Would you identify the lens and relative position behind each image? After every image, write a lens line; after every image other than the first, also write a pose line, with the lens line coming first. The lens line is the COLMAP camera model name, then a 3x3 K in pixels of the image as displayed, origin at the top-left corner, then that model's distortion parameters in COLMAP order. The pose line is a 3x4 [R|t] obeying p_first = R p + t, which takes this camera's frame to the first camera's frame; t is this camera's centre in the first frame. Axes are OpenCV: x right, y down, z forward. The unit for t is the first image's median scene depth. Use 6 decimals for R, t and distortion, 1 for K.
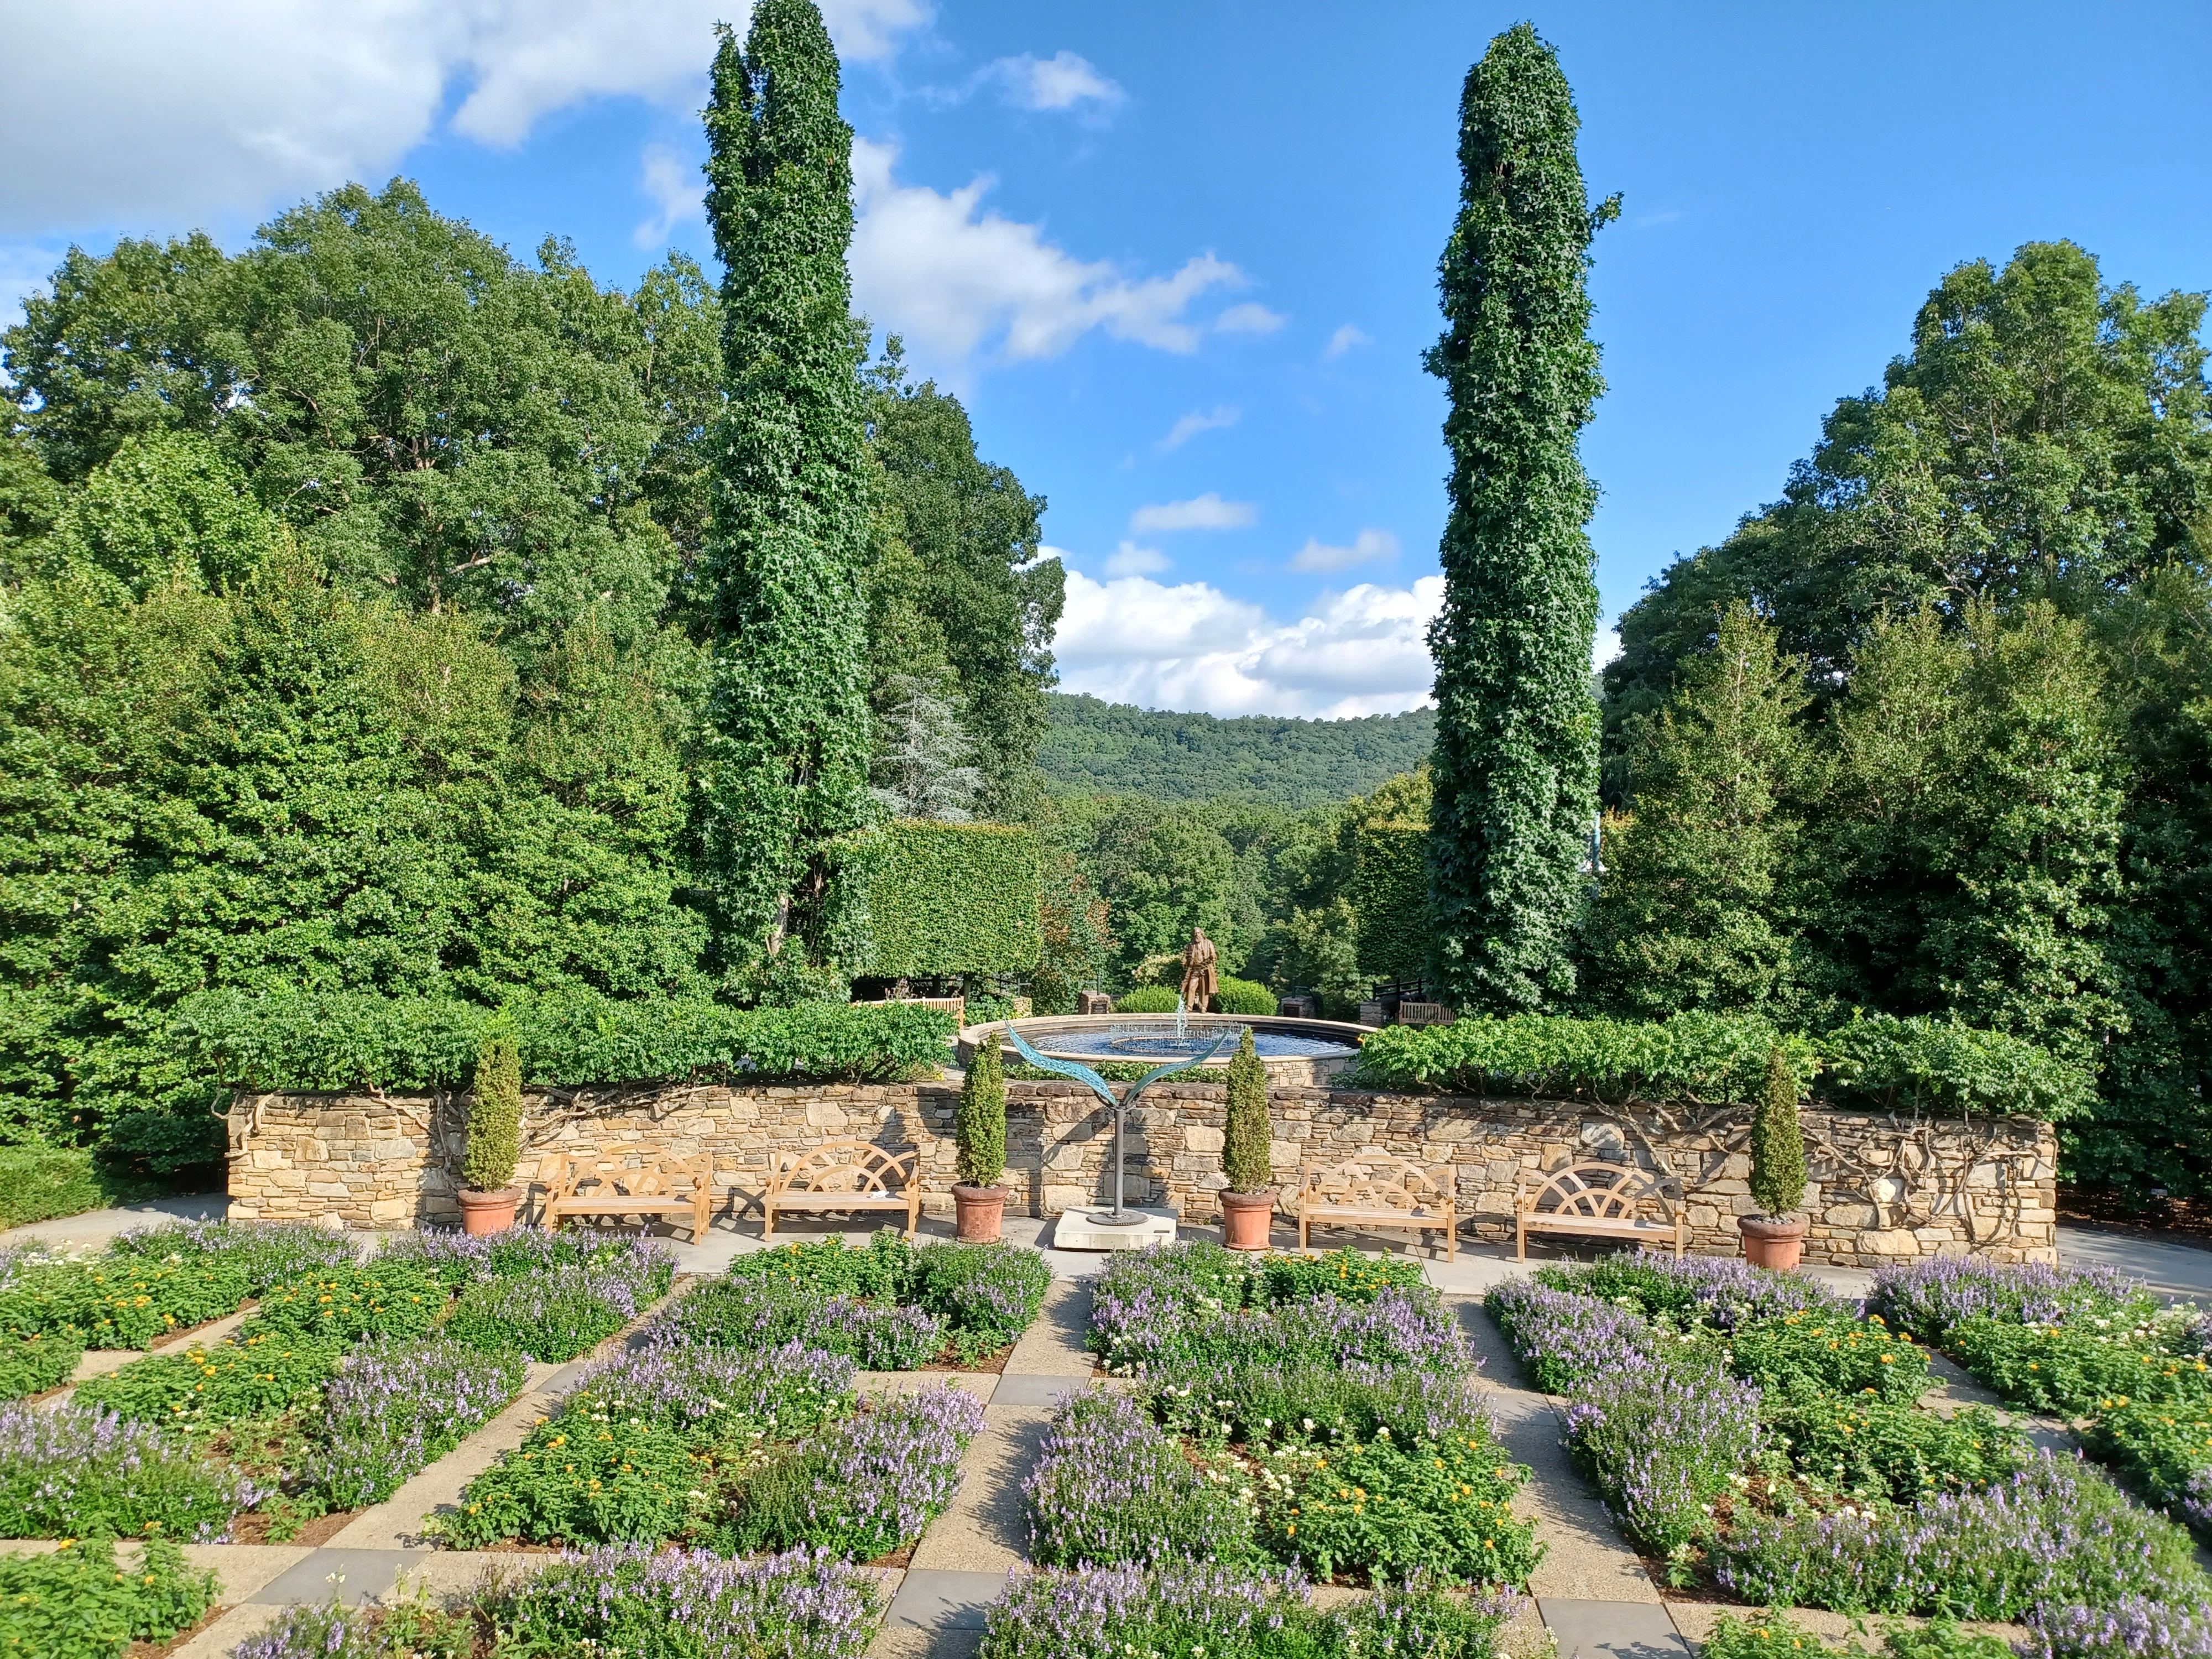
lens RADIAL K [[1675.3, 0, 1236.7], [0, 1675.3, 830.4], [0, 0, 1]] dist [0.079385, -0.112017]
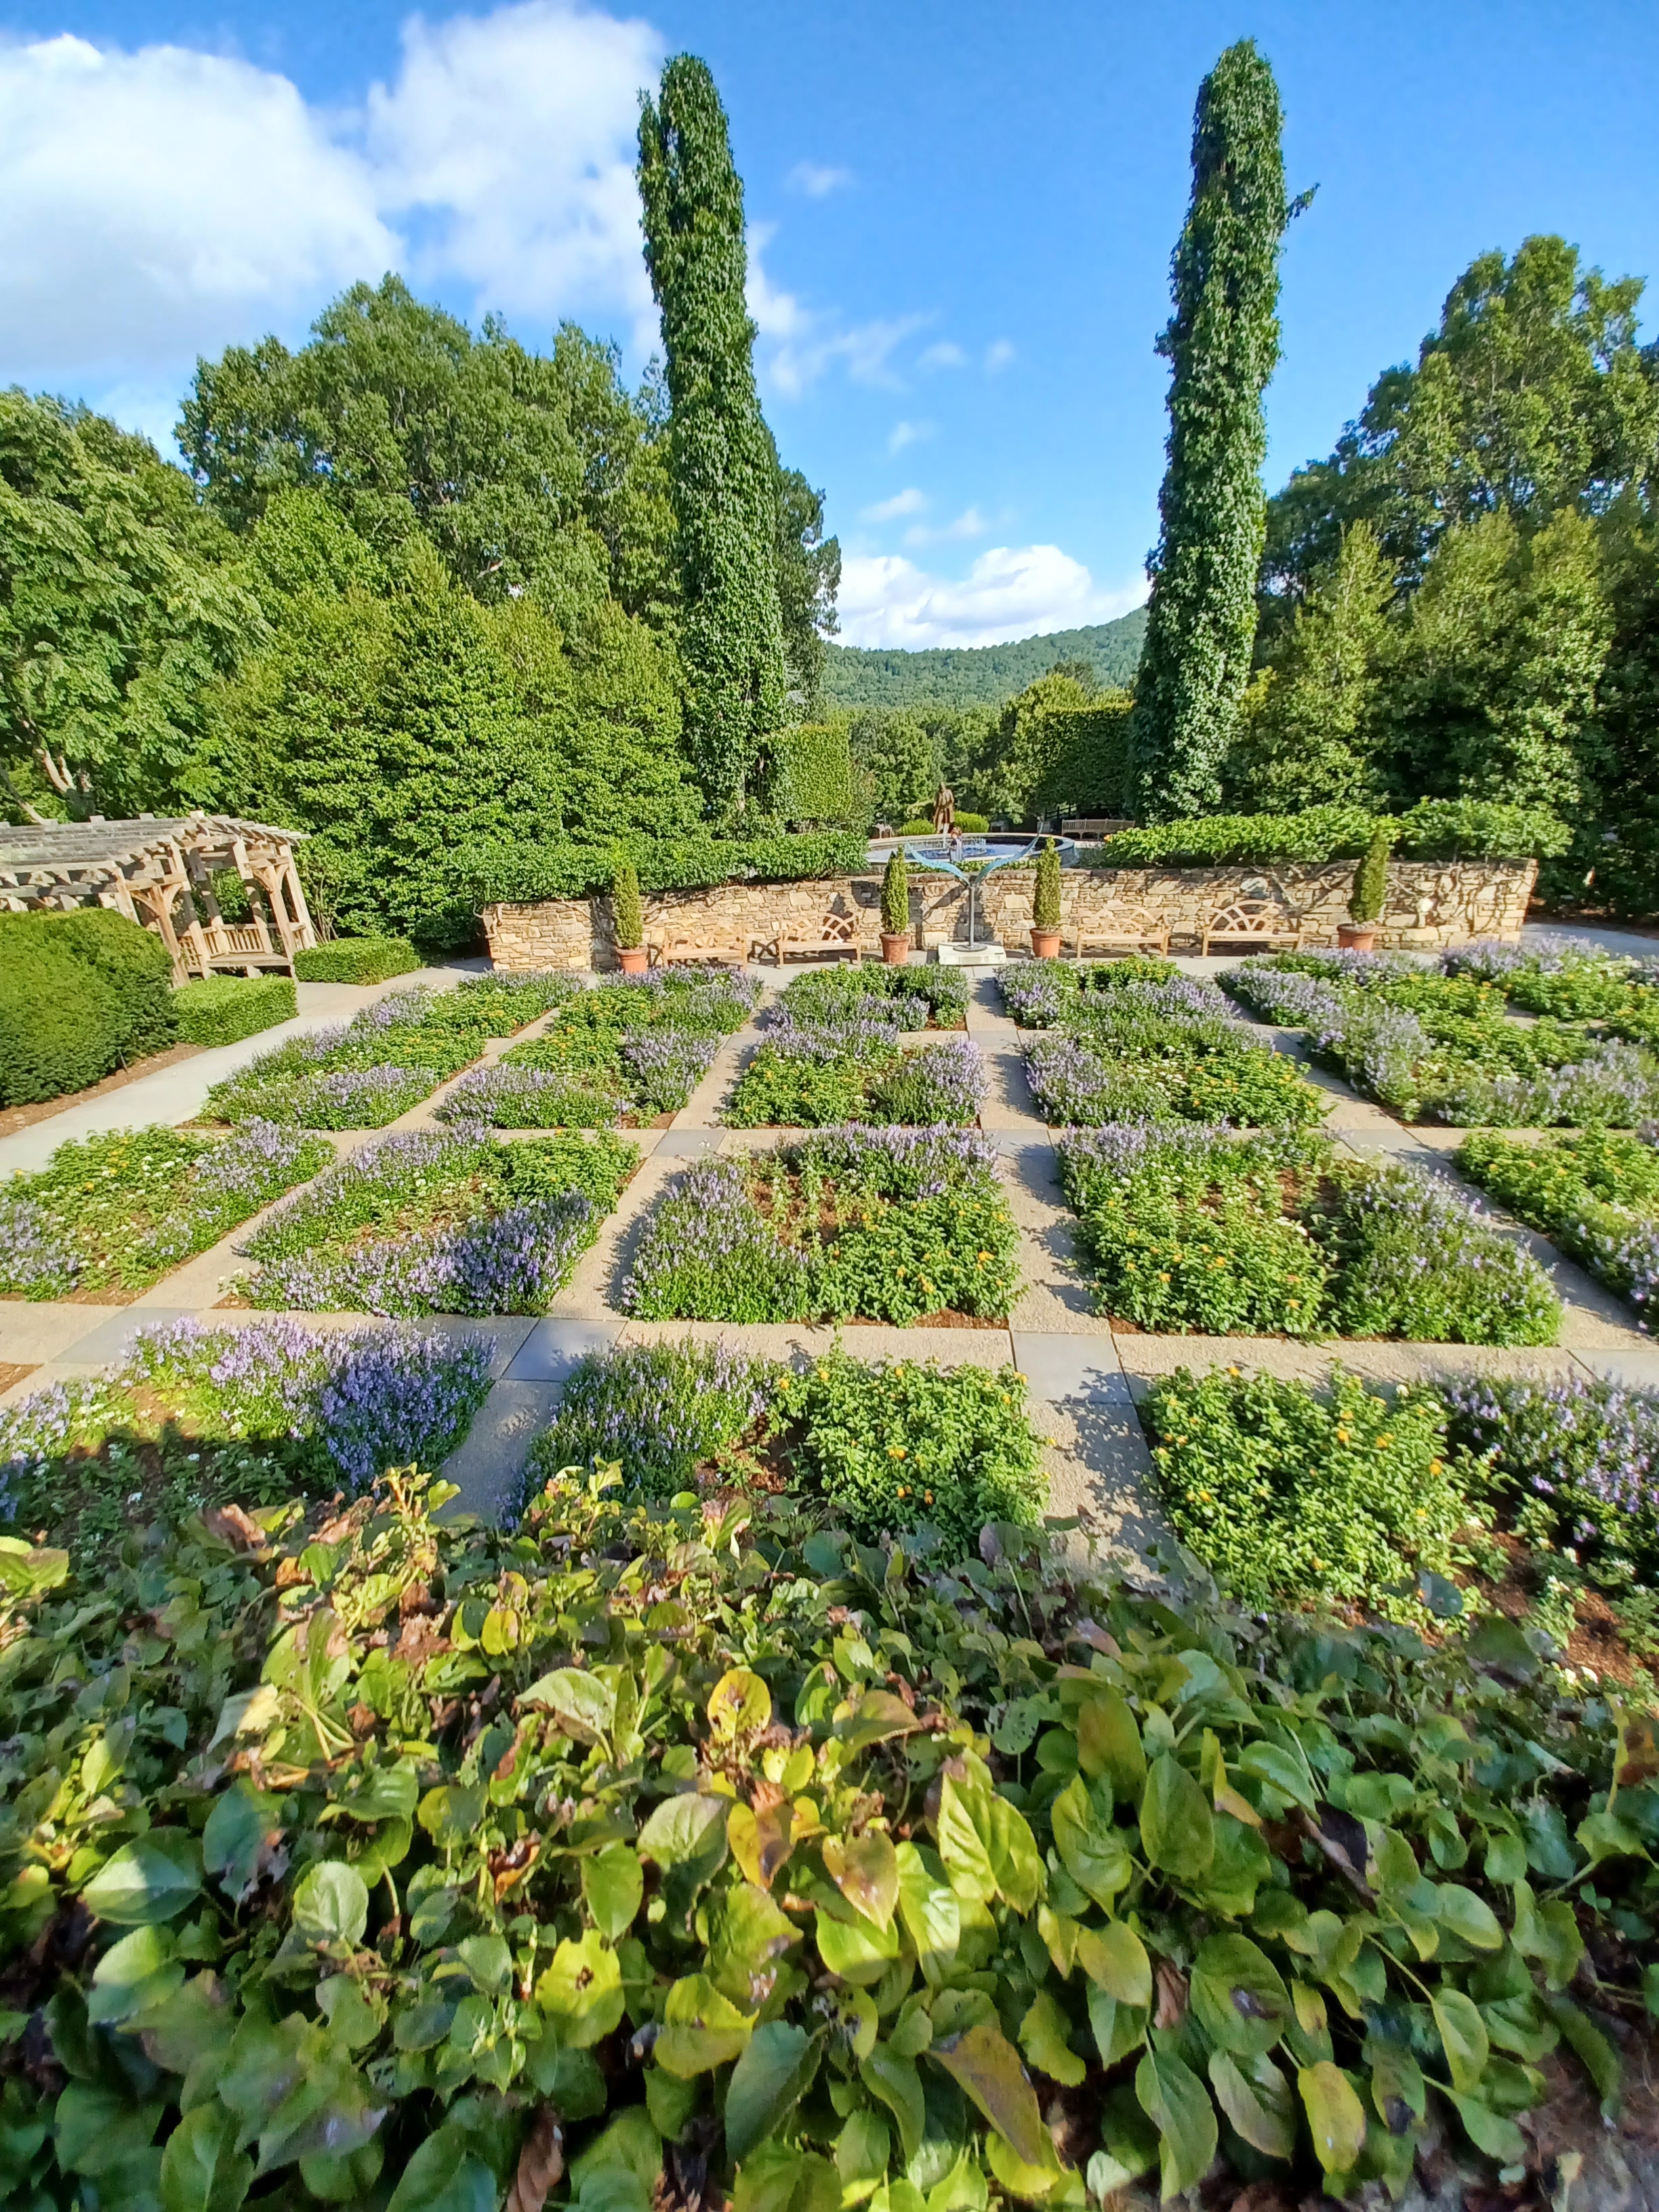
lens RADIAL K [[884.7, 0, 861.7], [0, 884.7, 1106.4], [0, 0, 1]] dist [0.032852, -0.022778]
pose [[0.997523, -0.042971, -0.055684, -0.127422], [0.061302, 0.919306, 0.388740, 0.007186], [0.034485, -0.391191, 0.919663, 0.040225]]
